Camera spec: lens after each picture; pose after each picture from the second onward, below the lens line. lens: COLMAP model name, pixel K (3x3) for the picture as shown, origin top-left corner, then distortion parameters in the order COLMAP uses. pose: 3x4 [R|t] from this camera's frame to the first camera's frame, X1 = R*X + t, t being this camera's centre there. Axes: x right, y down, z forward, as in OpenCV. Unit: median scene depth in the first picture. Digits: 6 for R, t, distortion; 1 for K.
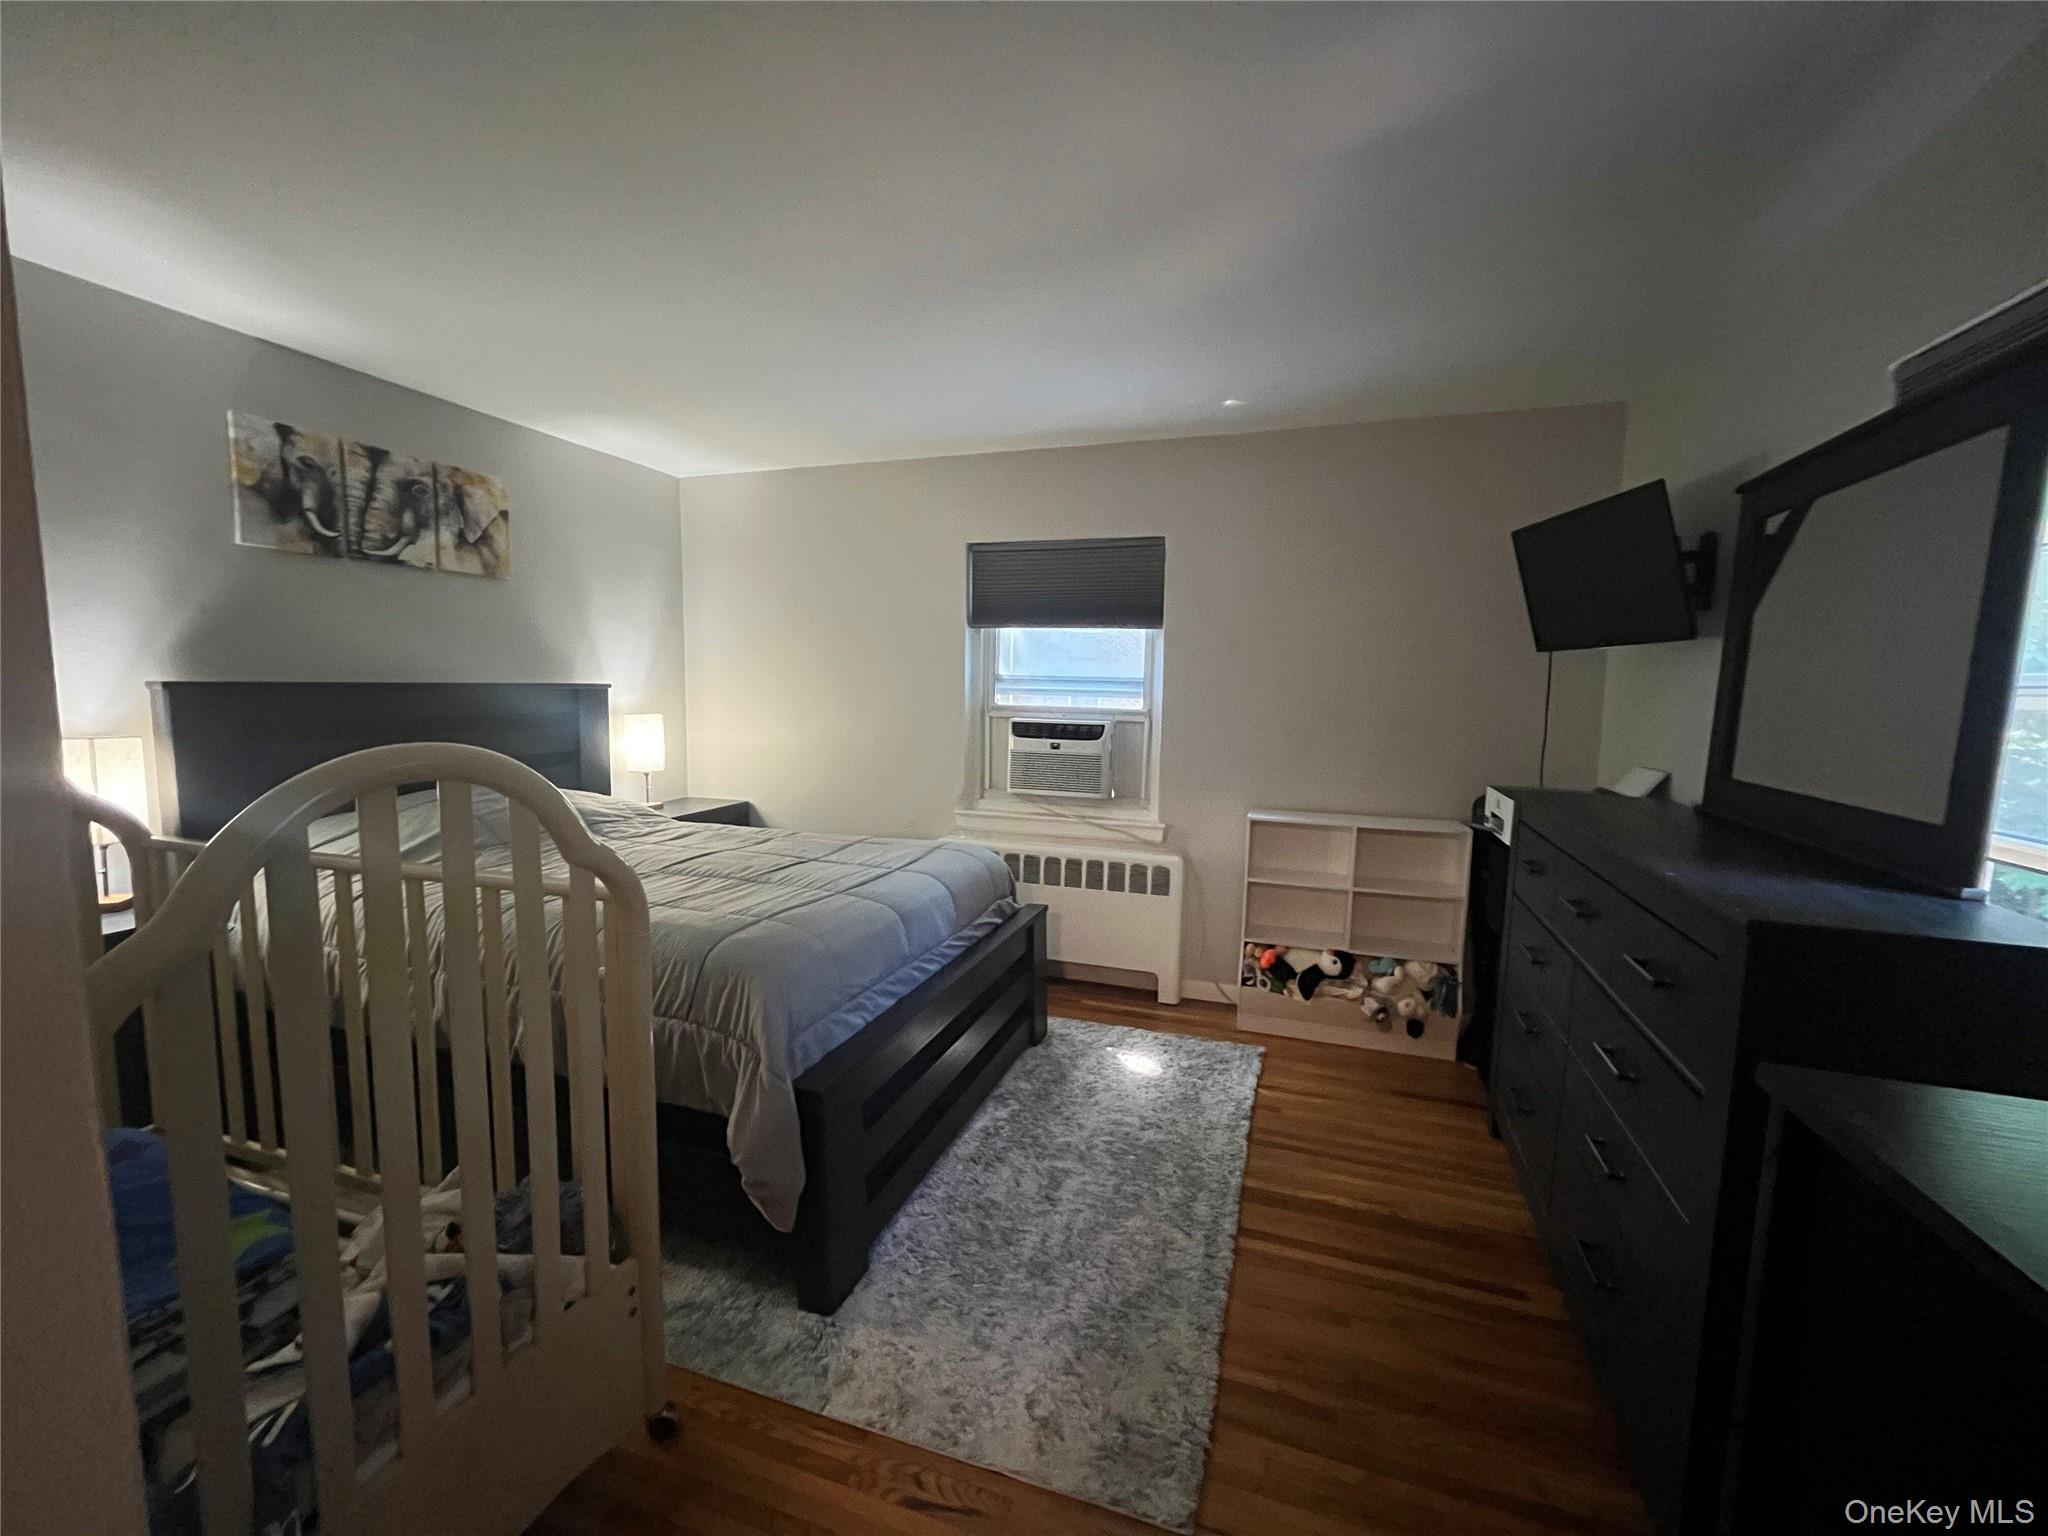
lens RADIAL K [[825.1, 0, 1020.8], [0, 825.1, 770.5], [0, 0, 1]] dist [-0.008530, 0.001857]
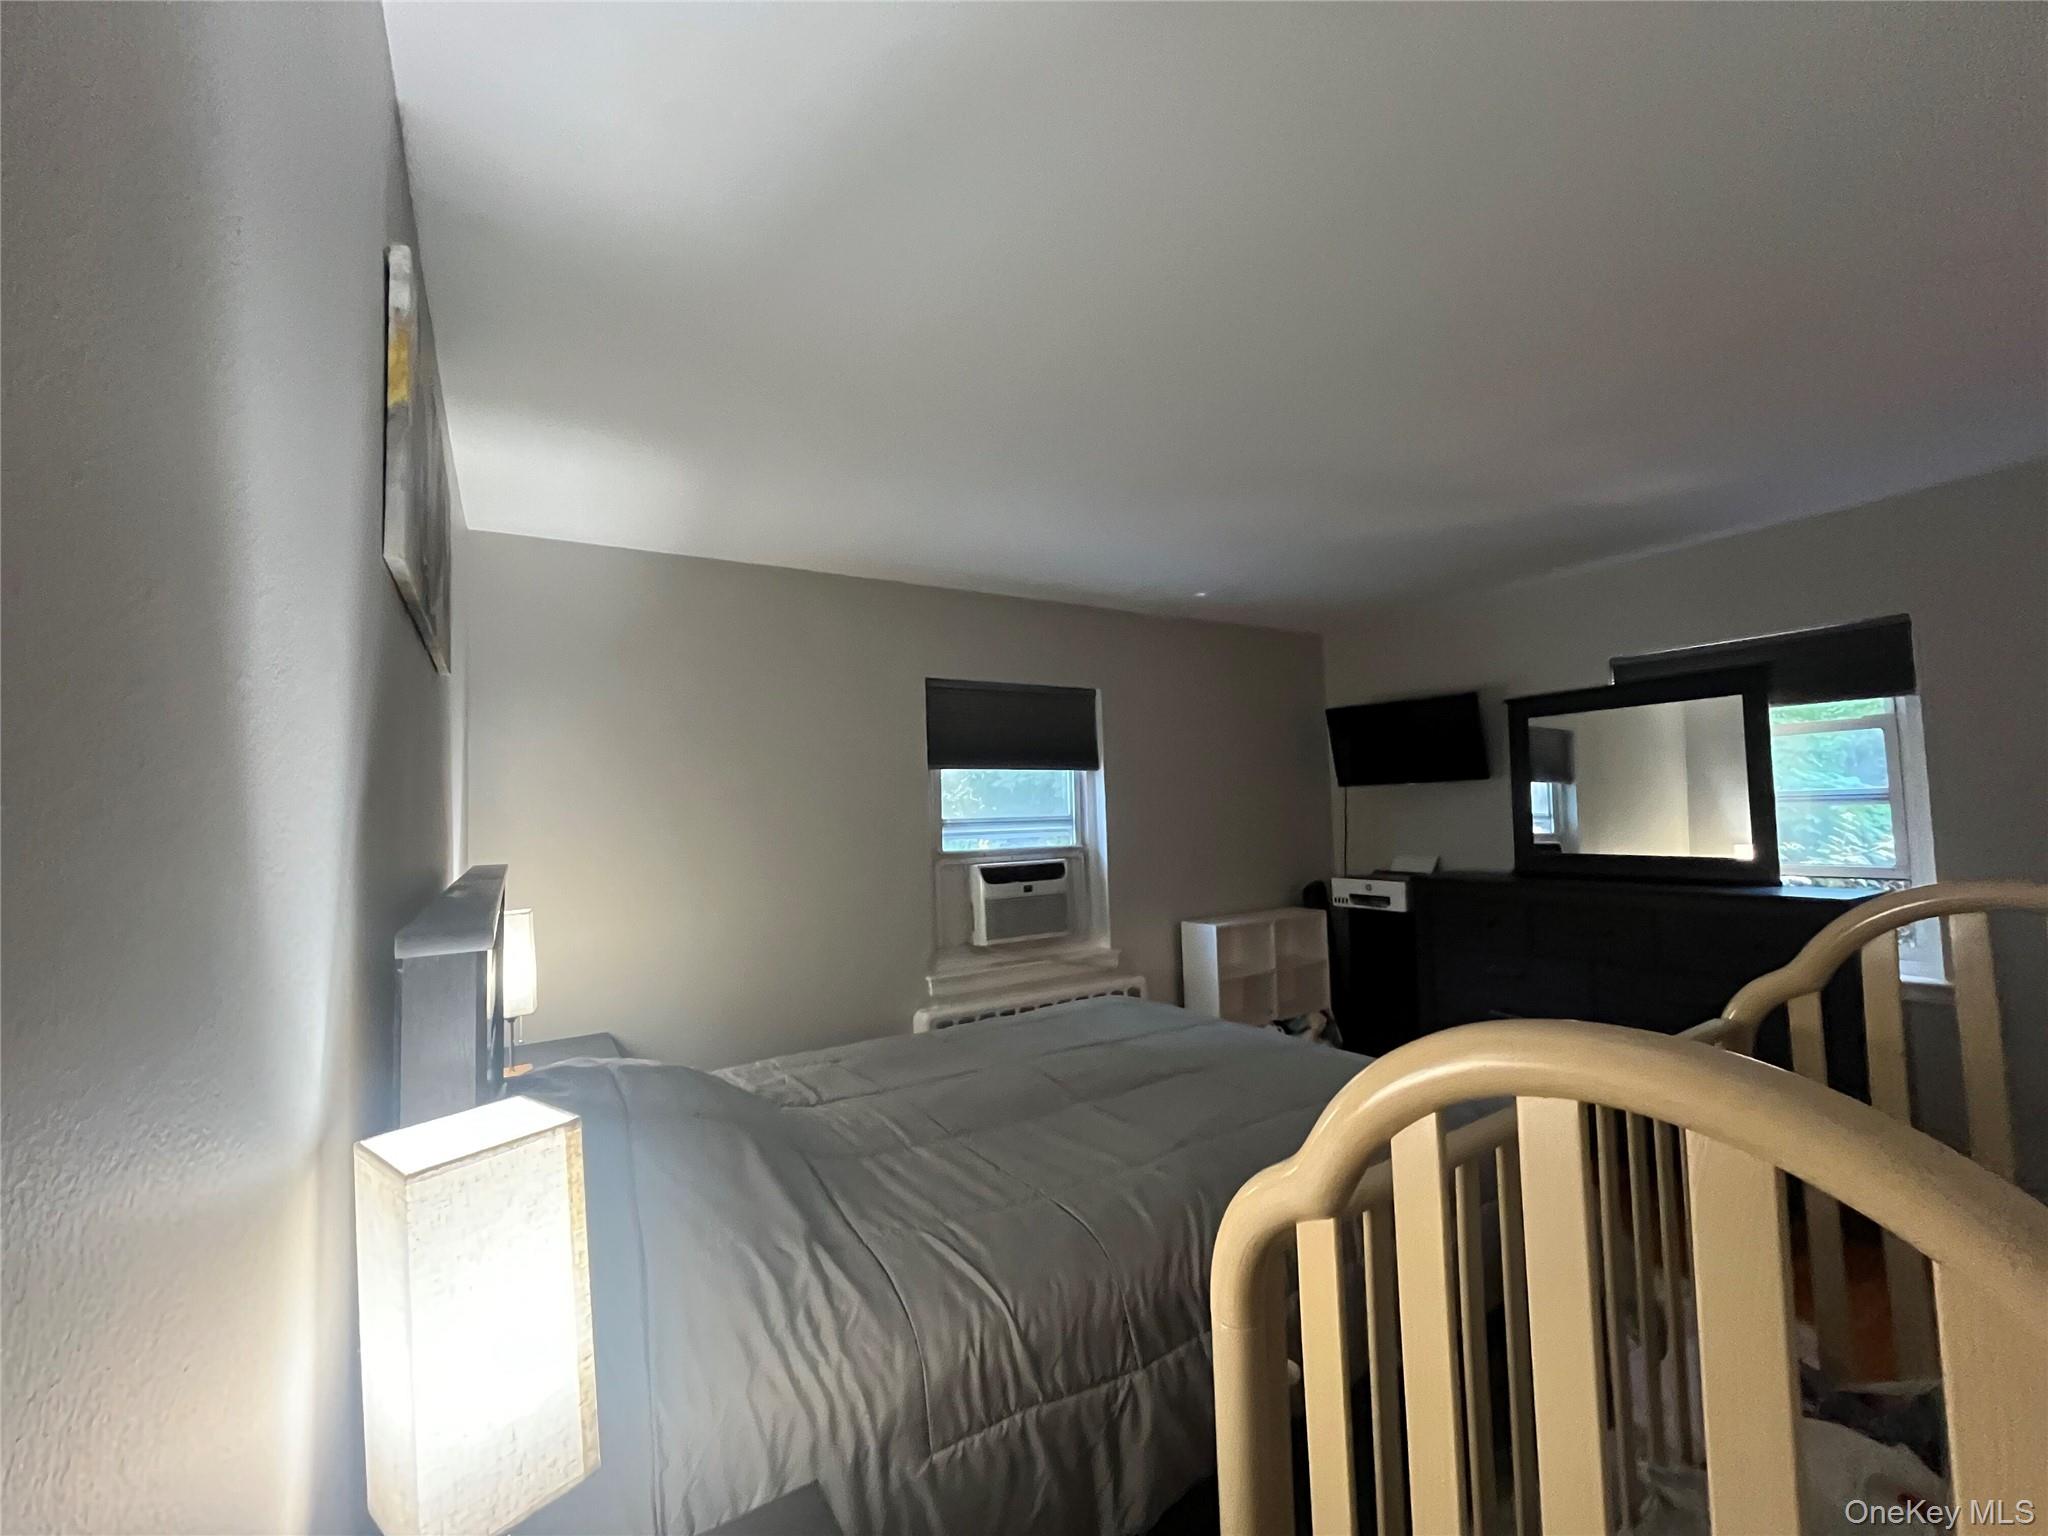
lens RADIAL K [[825.1, 0, 1014.5], [0, 825.1, 754.6], [0, 0, 1]] dist [-0.008530, 0.001857]
pose [[0.637622, 0.003522, 0.770341, -0.878244], [0.114532, 0.988442, -0.099320, -0.111068], [-0.761788, 0.151557, 0.629849, 0.445971]]
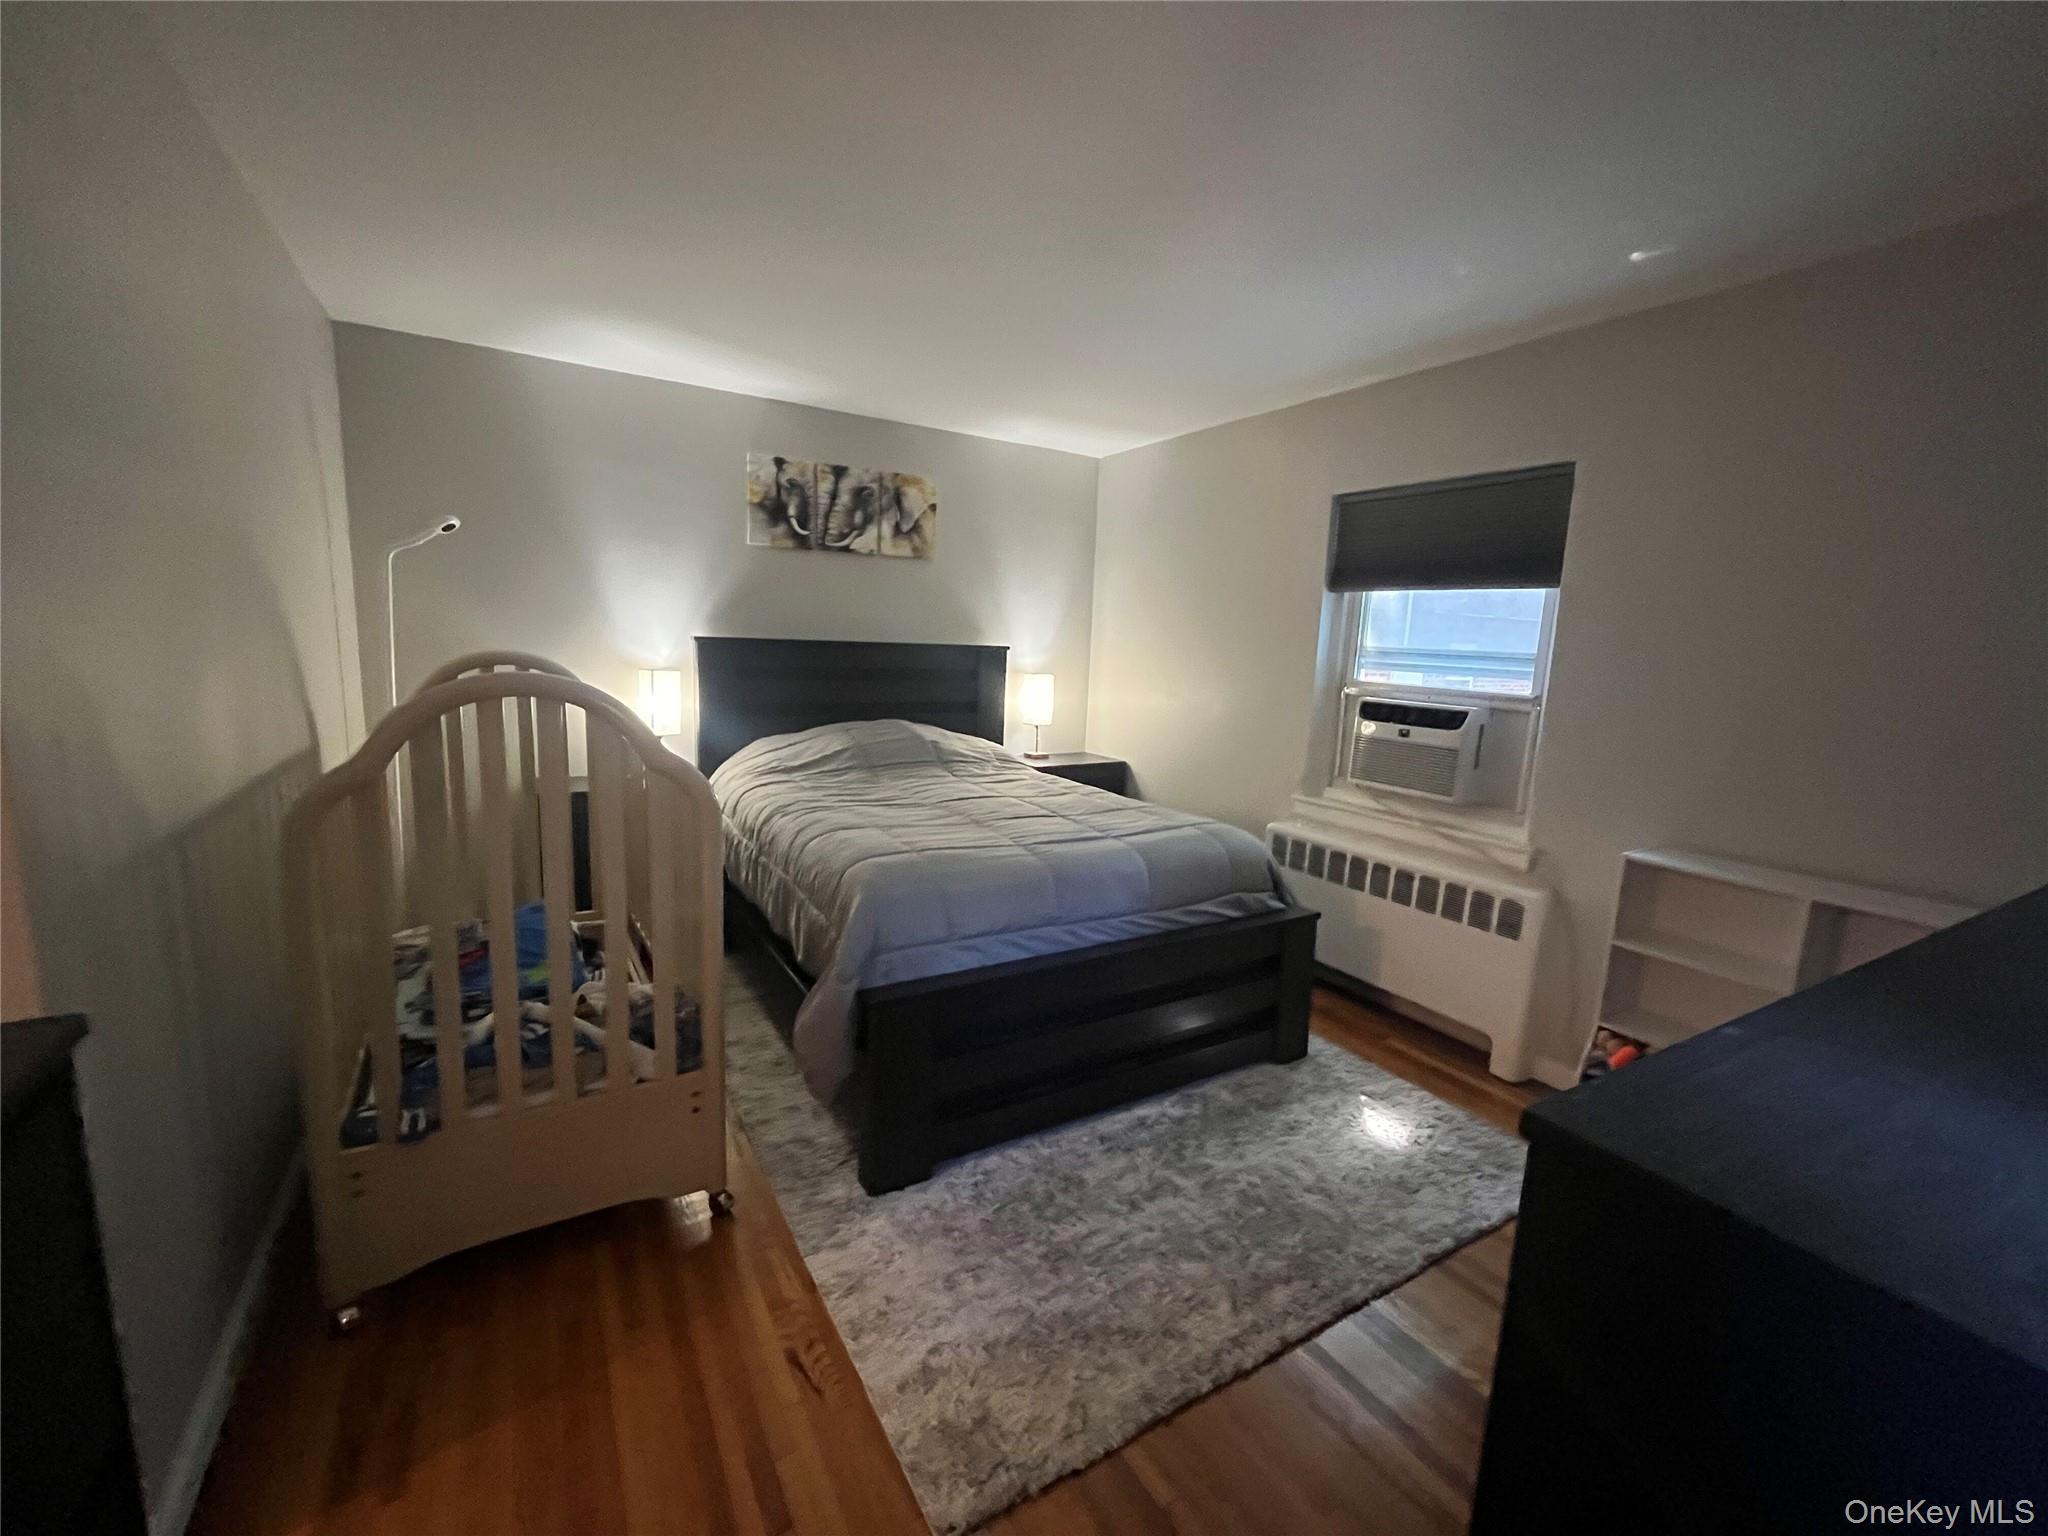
lens RADIAL K [[825.1, 0, 1011.6], [0, 825.1, 770.9], [0, 0, 1]] dist [-0.008530, 0.001857]
pose [[0.766789, 0.115718, -0.631382, 0.322586], [-0.093814, 0.993257, 0.068107, -0.013338], [0.635006, 0.007009, 0.772475, 0.130334]]
